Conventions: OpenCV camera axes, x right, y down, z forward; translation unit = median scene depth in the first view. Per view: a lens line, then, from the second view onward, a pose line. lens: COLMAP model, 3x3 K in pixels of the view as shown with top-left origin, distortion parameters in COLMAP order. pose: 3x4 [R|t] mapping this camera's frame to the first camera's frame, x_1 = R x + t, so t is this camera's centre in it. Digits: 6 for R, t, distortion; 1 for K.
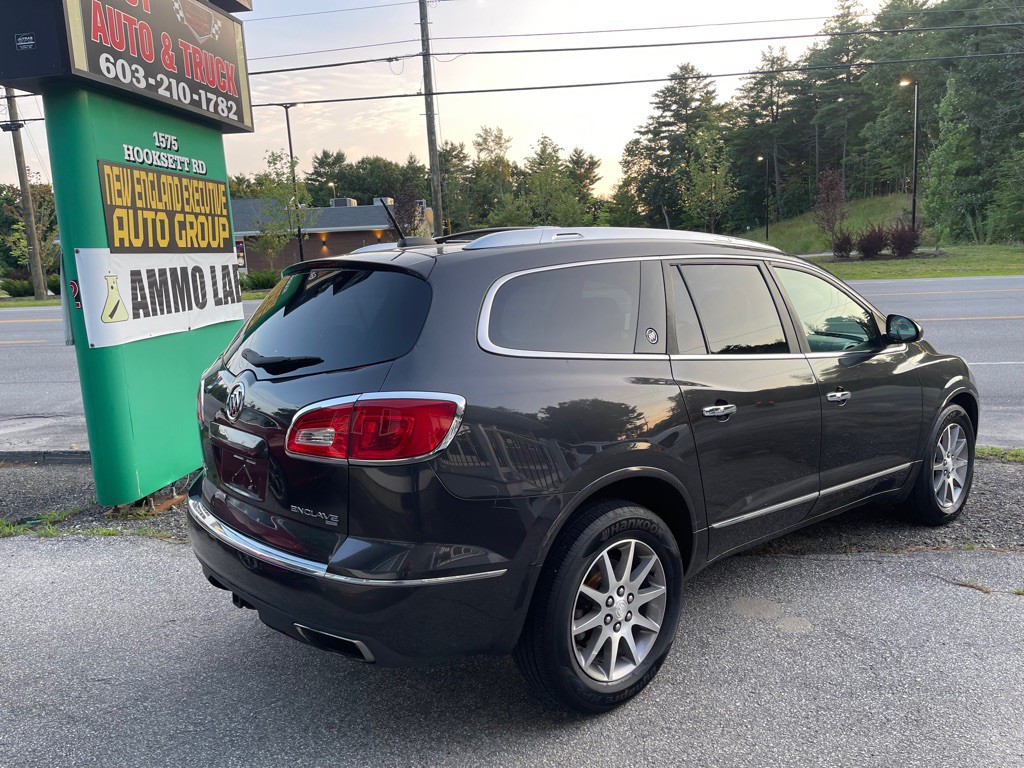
lens RADIAL K [[769.5, 0, 513.8], [0, 769.5, 388.9], [0, 0, 1]] dist [0.103148, -0.141678]
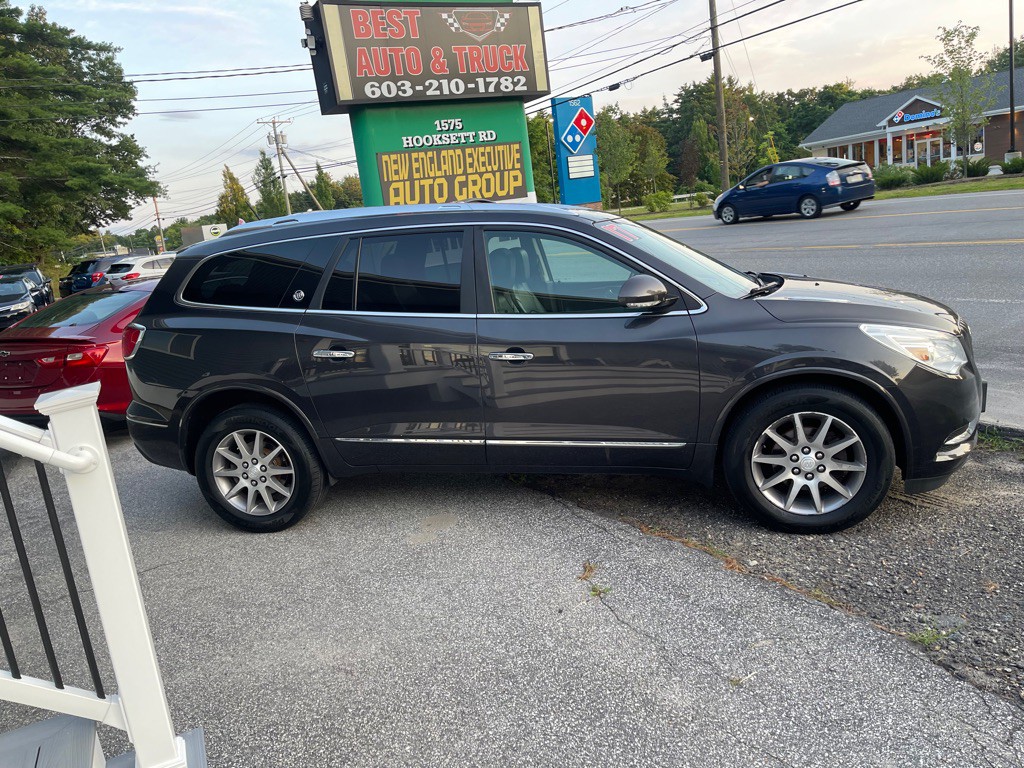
lens RADIAL K [[777.5, 0, 516.4], [0, 777.5, 385.5], [0, 0, 1]] dist [0.051232, -0.058645]
pose [[0.586785, 0.144695, -0.796710, 0.851911], [-0.038916, 0.987807, 0.150739, -0.074076], [0.808807, -0.057447, 0.585262, 0.264749]]
